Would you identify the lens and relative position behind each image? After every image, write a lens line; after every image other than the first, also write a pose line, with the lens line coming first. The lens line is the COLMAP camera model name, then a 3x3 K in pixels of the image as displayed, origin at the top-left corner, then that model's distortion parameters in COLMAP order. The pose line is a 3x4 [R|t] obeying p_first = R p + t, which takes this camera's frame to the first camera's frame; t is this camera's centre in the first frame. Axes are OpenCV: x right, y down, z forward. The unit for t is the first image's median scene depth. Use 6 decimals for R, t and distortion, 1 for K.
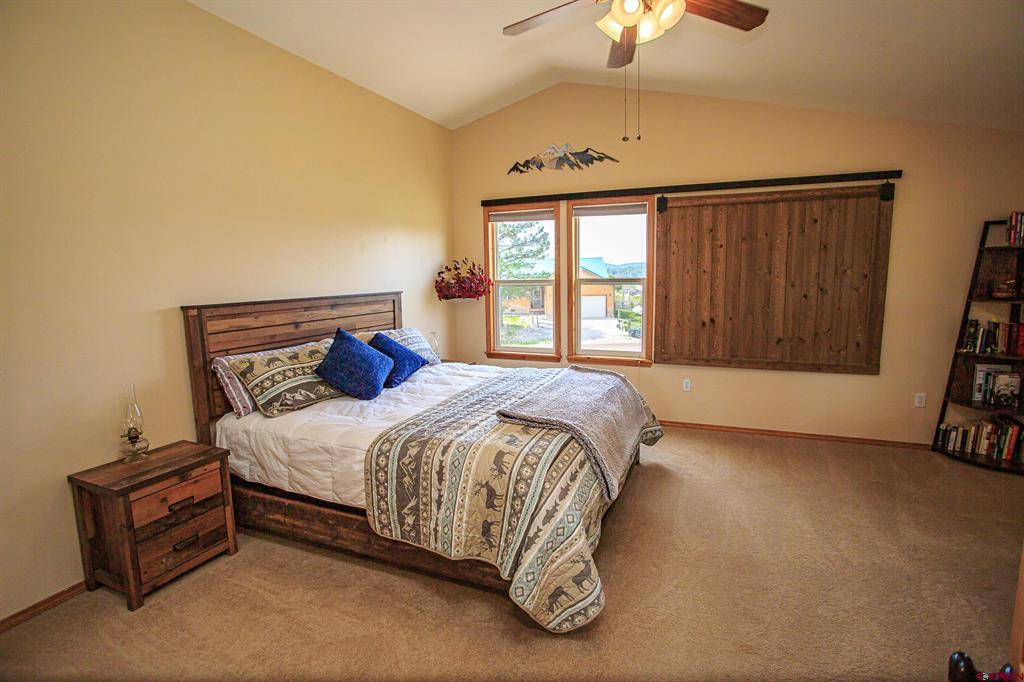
lens RADIAL K [[496.0, 0, 509.3], [0, 496.0, 337.7], [0, 0, 1]] dist [-0.068182, 0.027387]
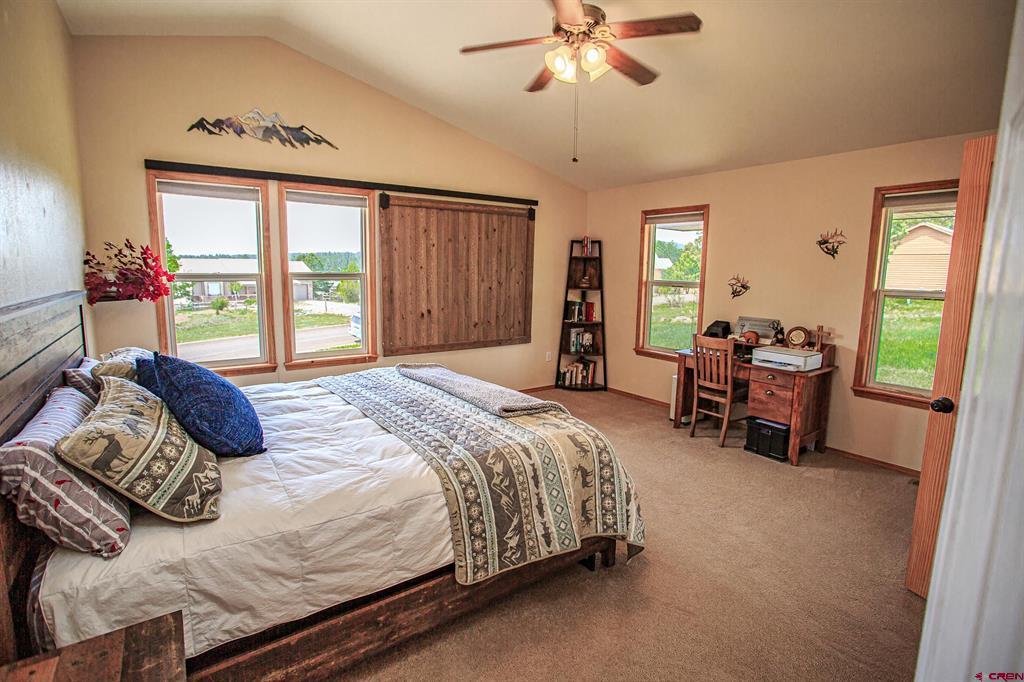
lens RADIAL K [[496.0, 0, 512.7], [0, 496.0, 337.4], [0, 0, 1]] dist [-0.068182, 0.027387]
pose [[0.512308, -0.095707, 0.853452, -0.508319], [0.088811, 0.994347, 0.058196, -0.027822], [-0.854197, 0.045982, 0.517912, 0.285109]]
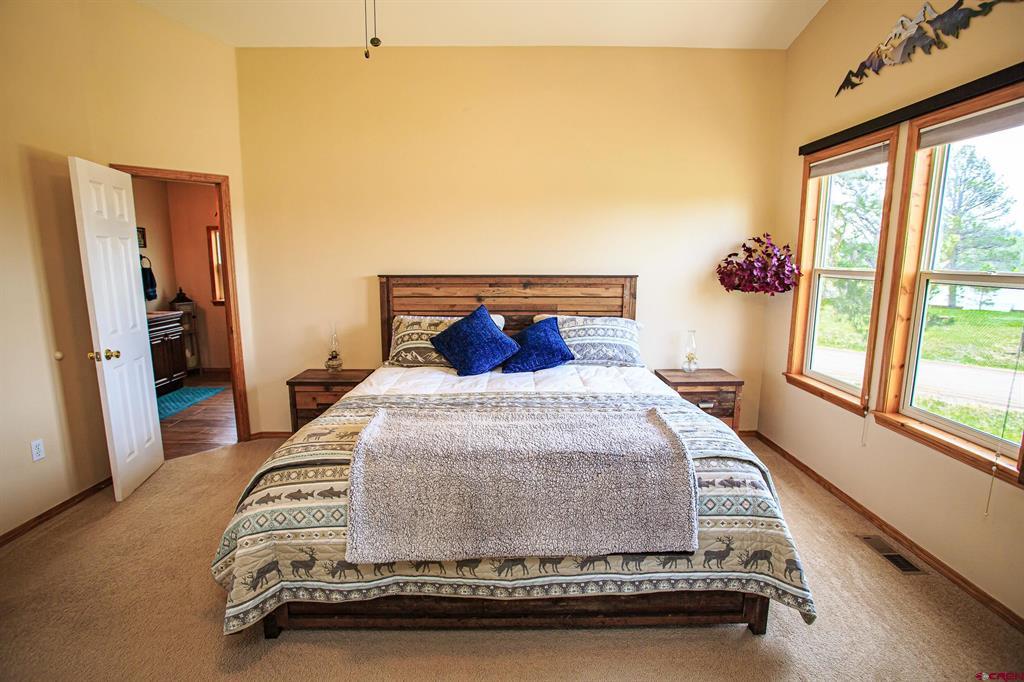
lens RADIAL K [[496.0, 0, 517.3], [0, 496.0, 342.9], [0, 0, 1]] dist [-0.068182, 0.027387]
pose [[0.414518, 0.174272, -0.893199, 0.532749], [-0.125681, 0.983051, 0.133476, -0.075418], [0.901321, 0.056930, 0.429395, 0.513781]]
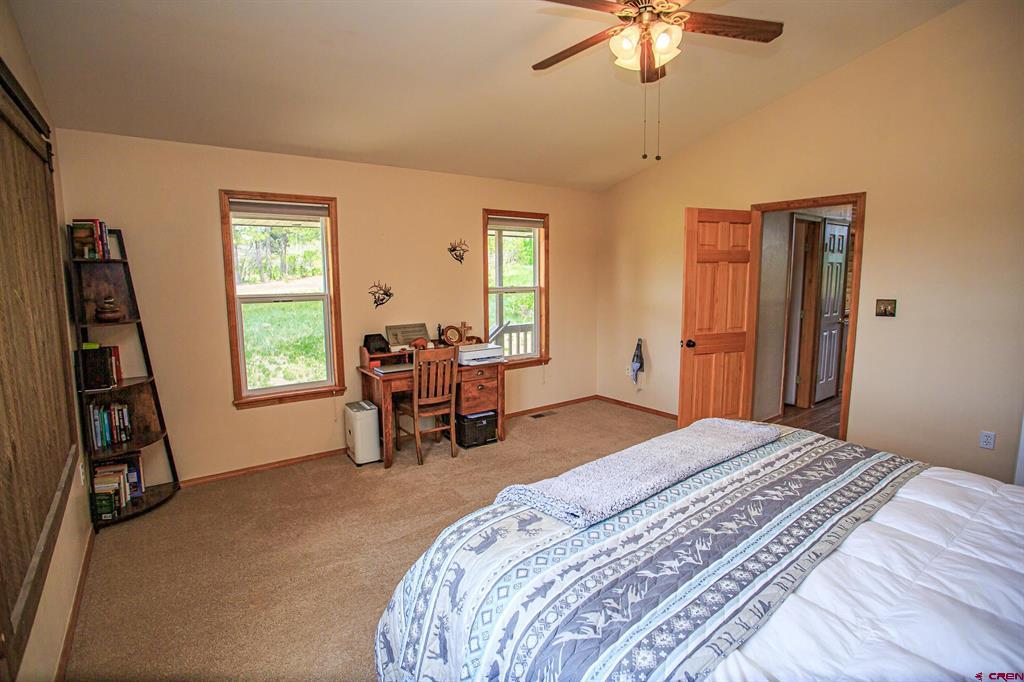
lens RADIAL K [[496.0, 0, 513.2], [0, 496.0, 337.5], [0, 0, 1]] dist [-0.068182, 0.027387]
pose [[-0.865590, -0.042045, 0.498984, -0.022658], [0.085801, 0.969279, 0.230513, -0.163421], [-0.493347, 0.242343, -0.835391, 1.195236]]
